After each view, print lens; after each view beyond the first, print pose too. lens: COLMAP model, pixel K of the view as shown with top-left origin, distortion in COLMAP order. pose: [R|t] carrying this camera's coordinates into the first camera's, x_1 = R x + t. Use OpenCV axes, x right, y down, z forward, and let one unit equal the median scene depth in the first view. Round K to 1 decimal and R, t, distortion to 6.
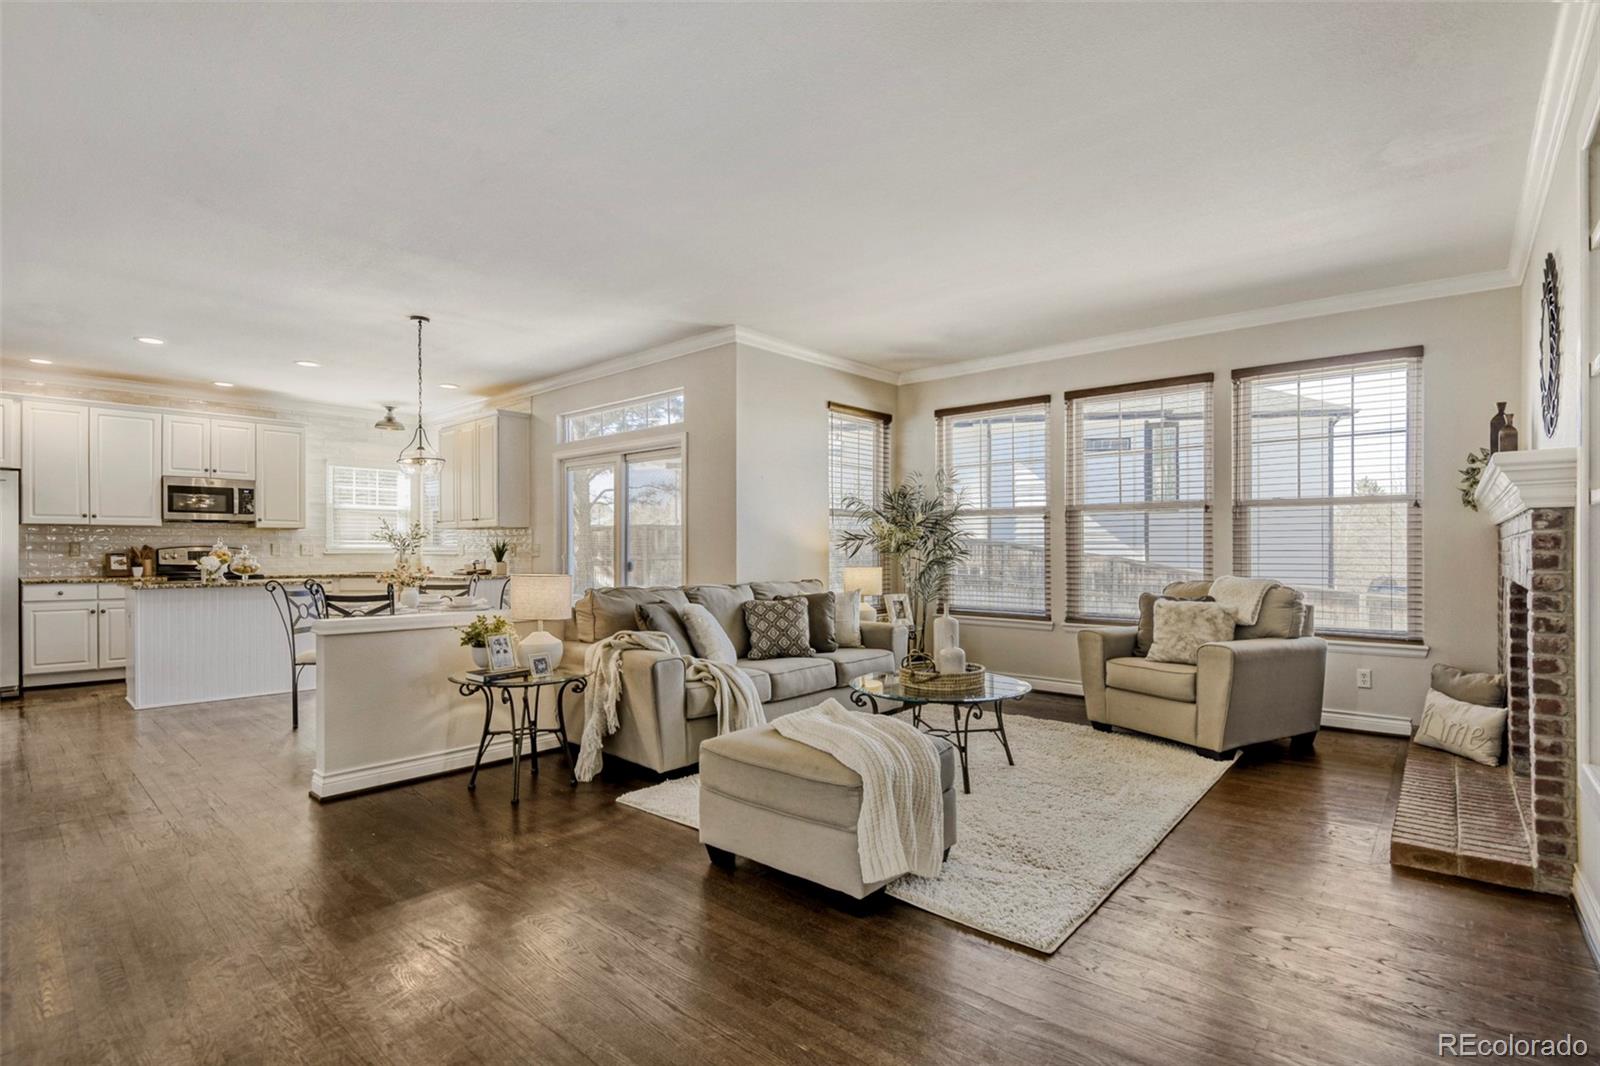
lens RADIAL K [[758.9, 0, 801.8], [0, 758.9, 549.0], [0, 0, 1]] dist [-0.025463, -0.009307]
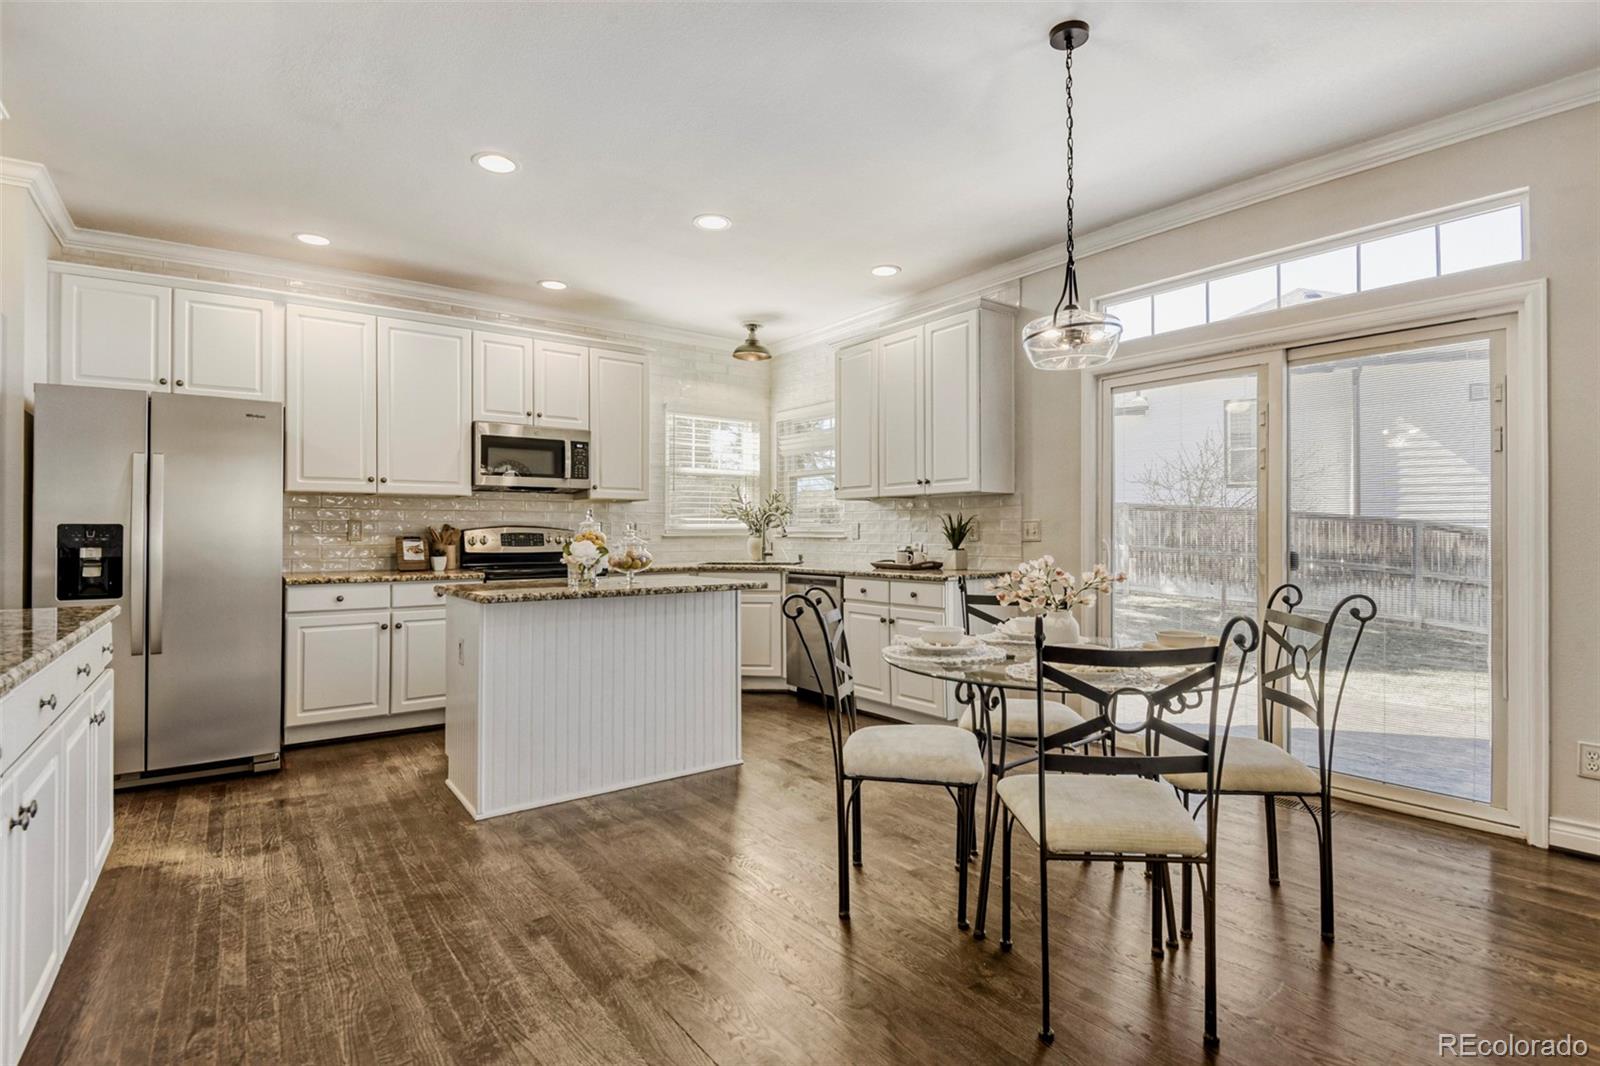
lens RADIAL K [[758.9, 0, 815.1], [0, 758.9, 525.1], [0, 0, 1]] dist [-0.025463, -0.009307]
pose [[0.980956, -0.004388, -0.194180, -0.425601], [0.002388, 0.999942, -0.010533, 0.003590], [0.194215, 0.009869, 0.980909, 0.388814]]
